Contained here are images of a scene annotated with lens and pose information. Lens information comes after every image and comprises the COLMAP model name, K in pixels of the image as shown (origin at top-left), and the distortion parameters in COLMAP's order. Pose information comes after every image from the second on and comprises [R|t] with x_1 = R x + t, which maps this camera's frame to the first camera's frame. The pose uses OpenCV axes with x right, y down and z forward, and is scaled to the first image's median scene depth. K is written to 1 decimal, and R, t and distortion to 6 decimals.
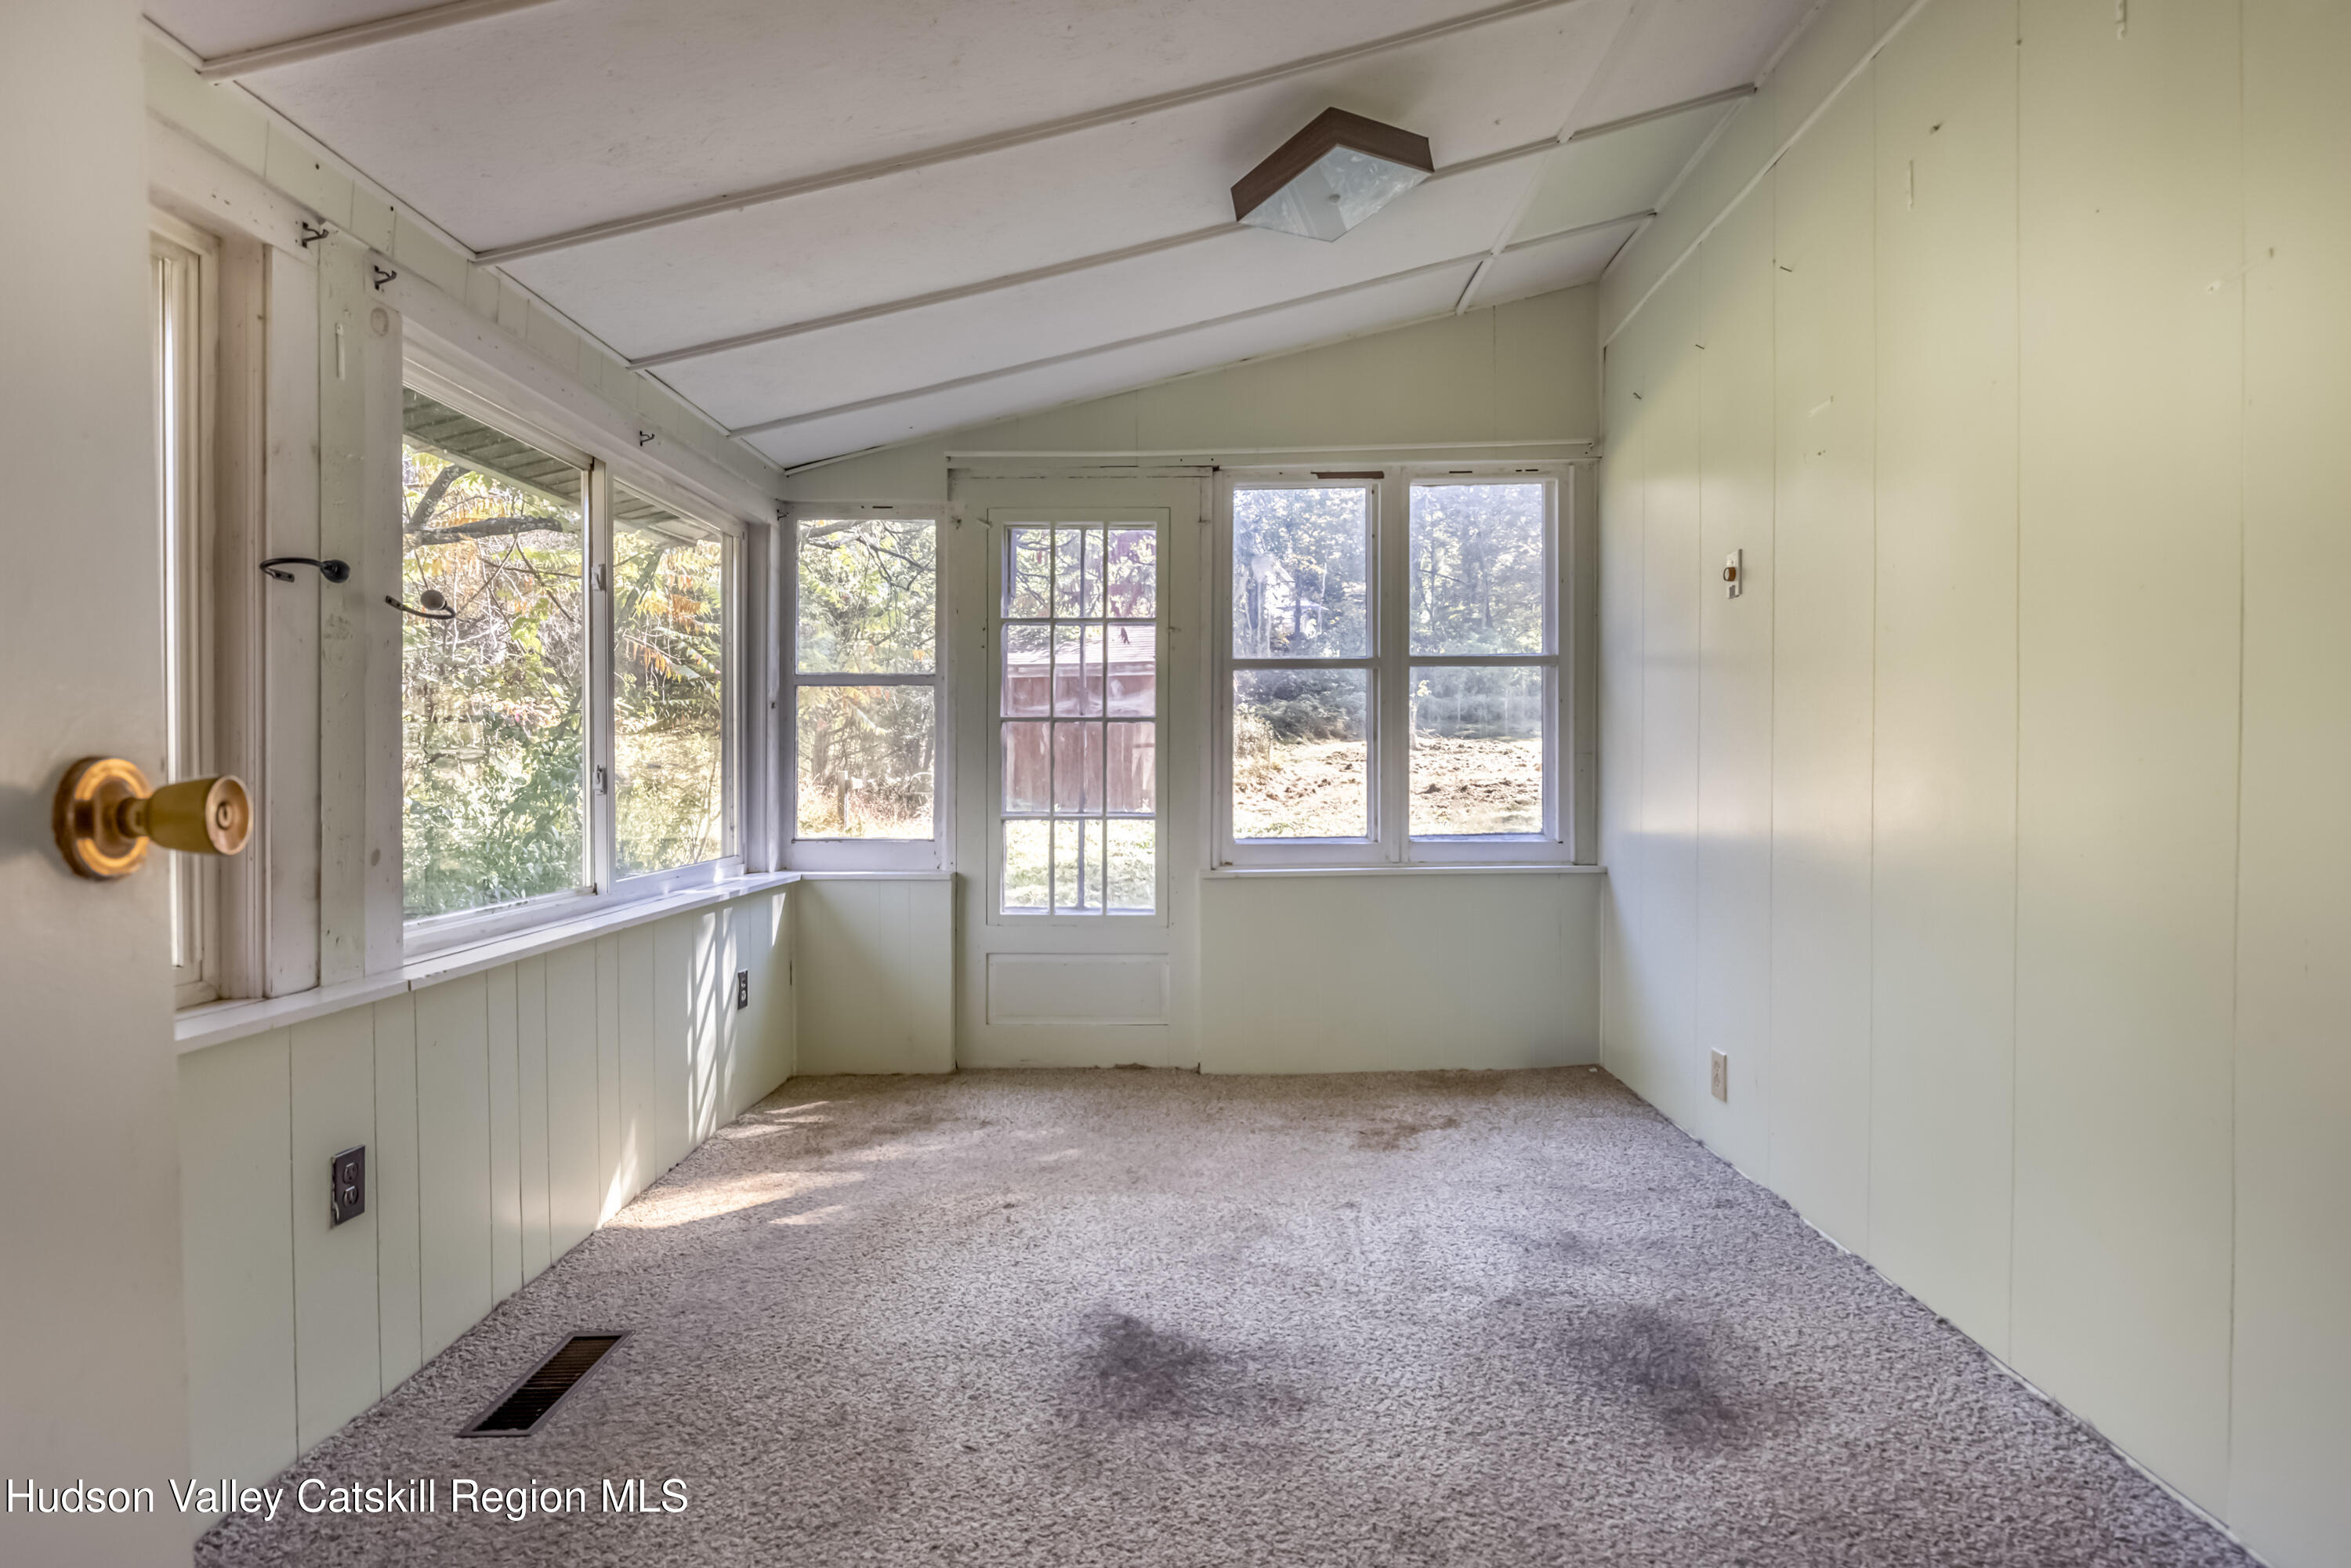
lens RADIAL K [[1157.1, 0, 1169.4], [0, 1157.1, 776.6], [0, 0, 1]] dist [-0.001945, -0.000040]
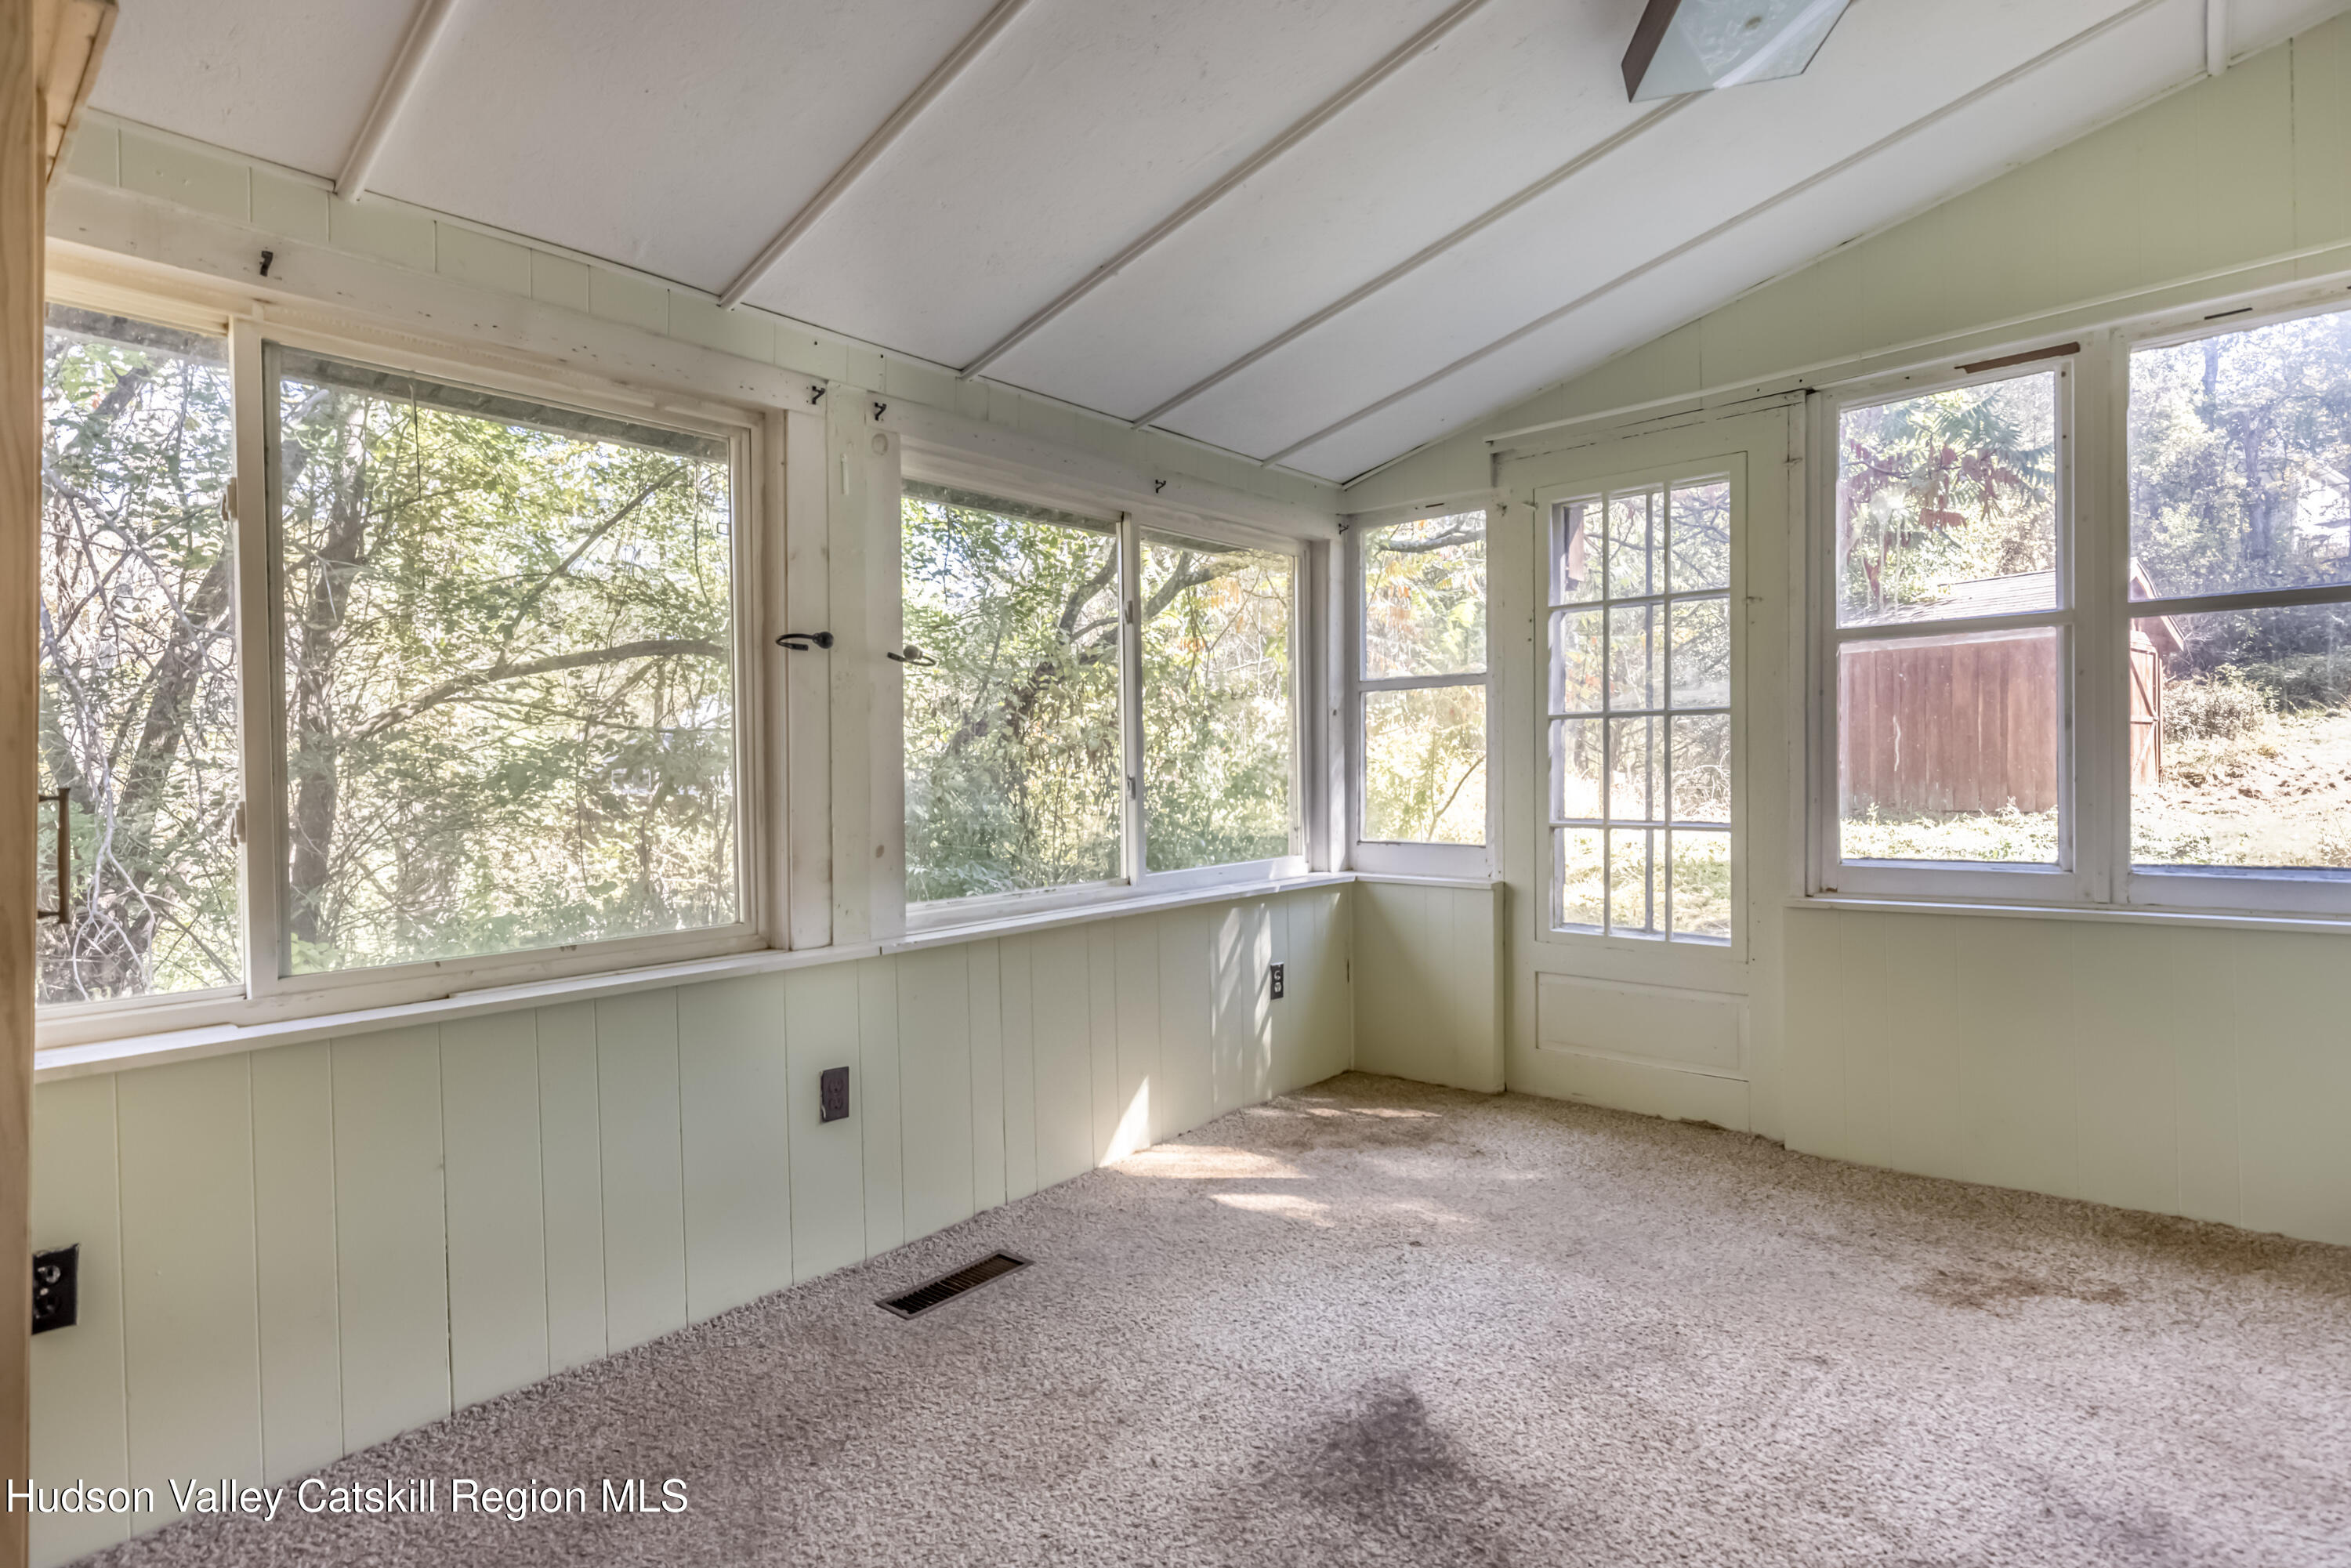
lens RADIAL K [[1149.8, 0, 1160.9], [0, 1149.8, 779.0], [0, 0, 1]] dist [-0.003837, 0.000873]
pose [[0.758506, -0.002698, -0.651661, 0.261027], [0.008929, 0.999941, 0.006252, -0.011399], [0.651605, -0.010561, 0.758485, 0.134974]]
